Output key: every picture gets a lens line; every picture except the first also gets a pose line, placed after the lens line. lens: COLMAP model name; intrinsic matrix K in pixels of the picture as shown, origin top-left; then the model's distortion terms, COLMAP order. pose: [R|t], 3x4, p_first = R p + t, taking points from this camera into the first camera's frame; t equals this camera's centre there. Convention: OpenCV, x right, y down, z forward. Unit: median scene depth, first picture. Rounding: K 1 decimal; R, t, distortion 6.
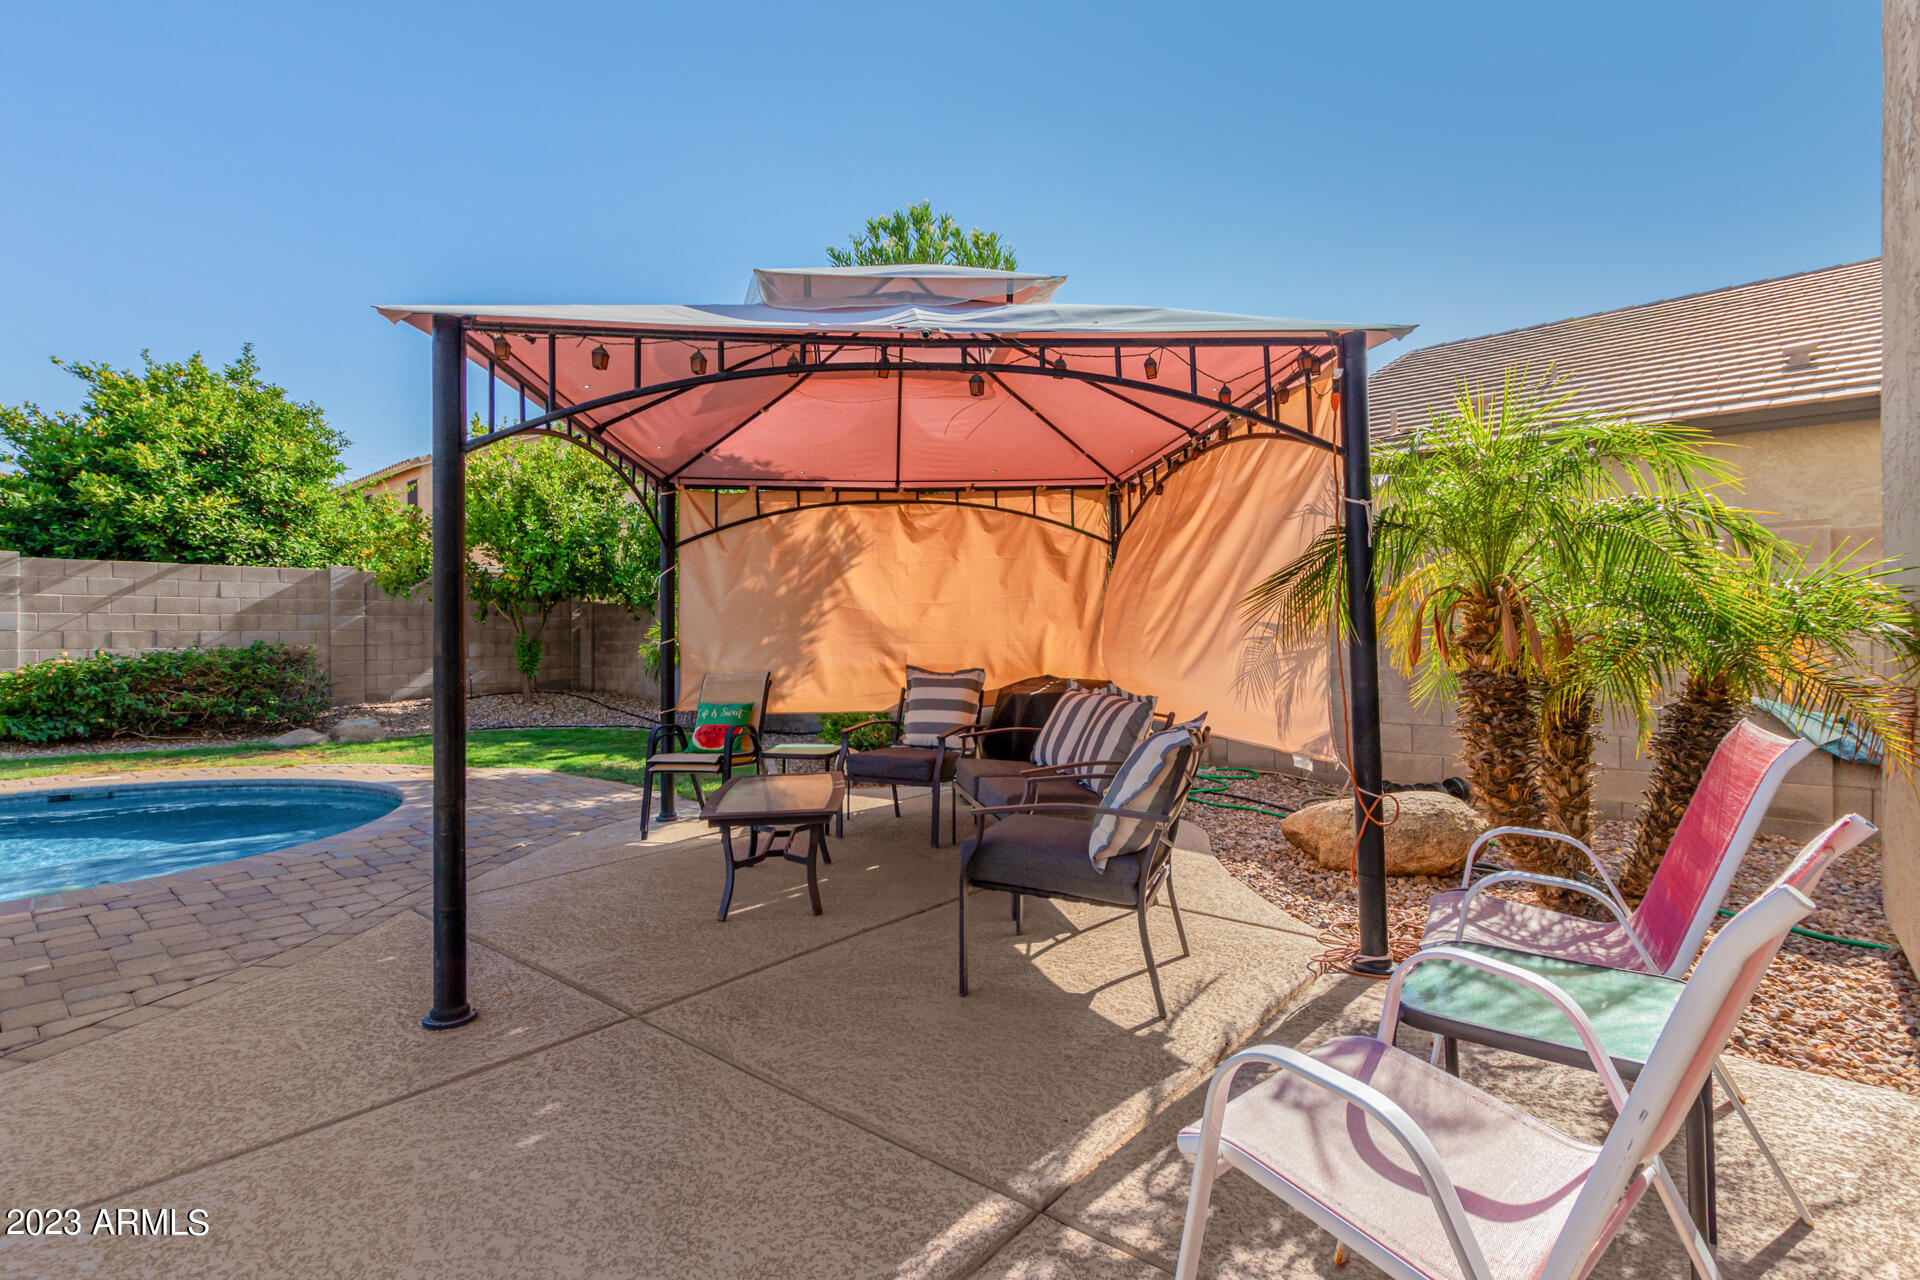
lens RADIAL K [[896.6, 0, 962.1], [0, 896.6, 613.1], [0, 0, 1]] dist [0.001000, 0.000168]
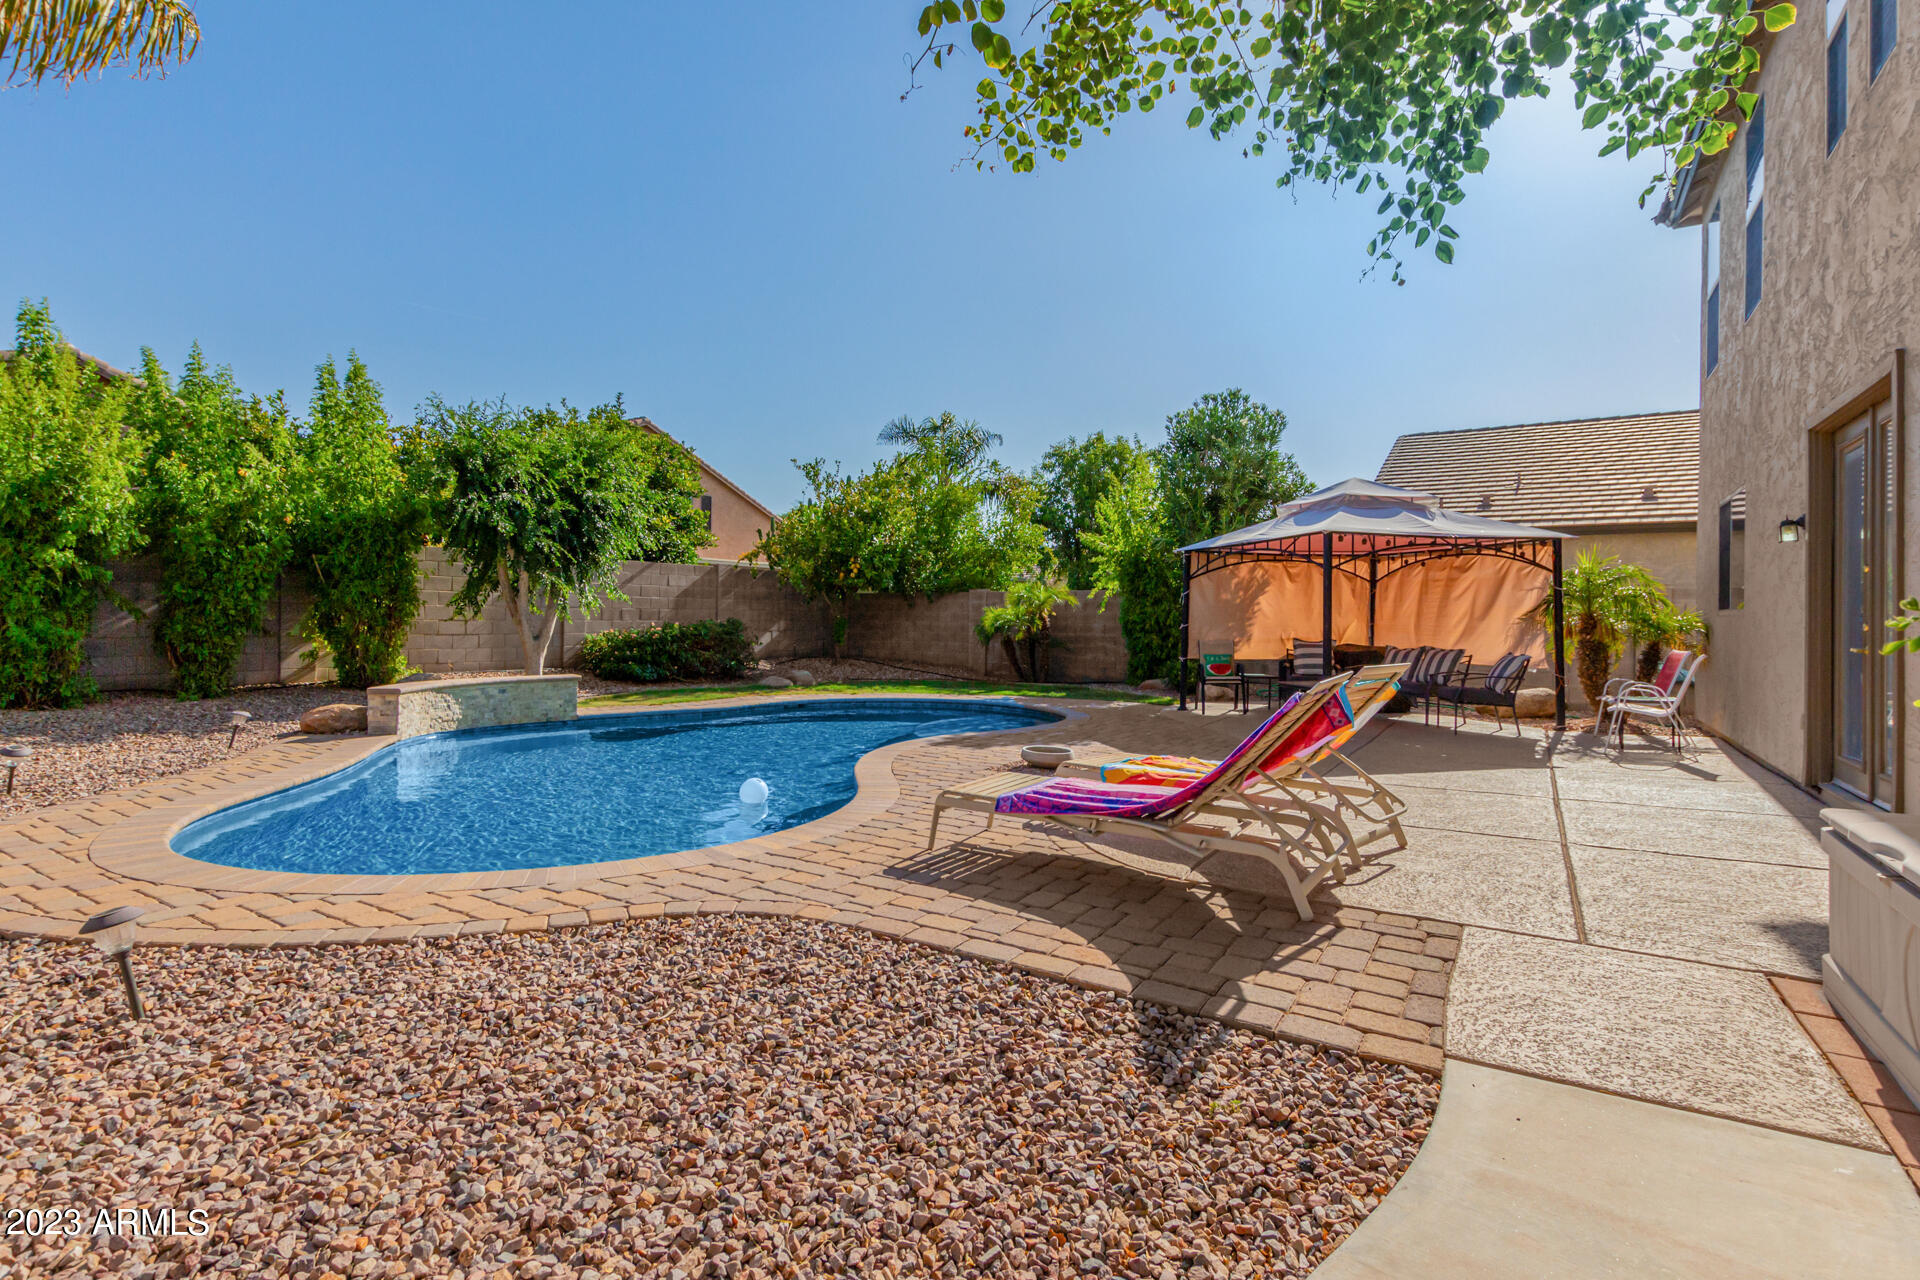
lens RADIAL K [[896.6, 0, 962.1], [0, 896.6, 613.1], [0, 0, 1]] dist [0.001000, 0.000168]
pose [[0.989444, 0.019975, 0.143533, -1.148234], [-0.022418, 0.999630, 0.015428, -0.017793], [-0.143172, -0.018483, 0.989525, -1.012012]]
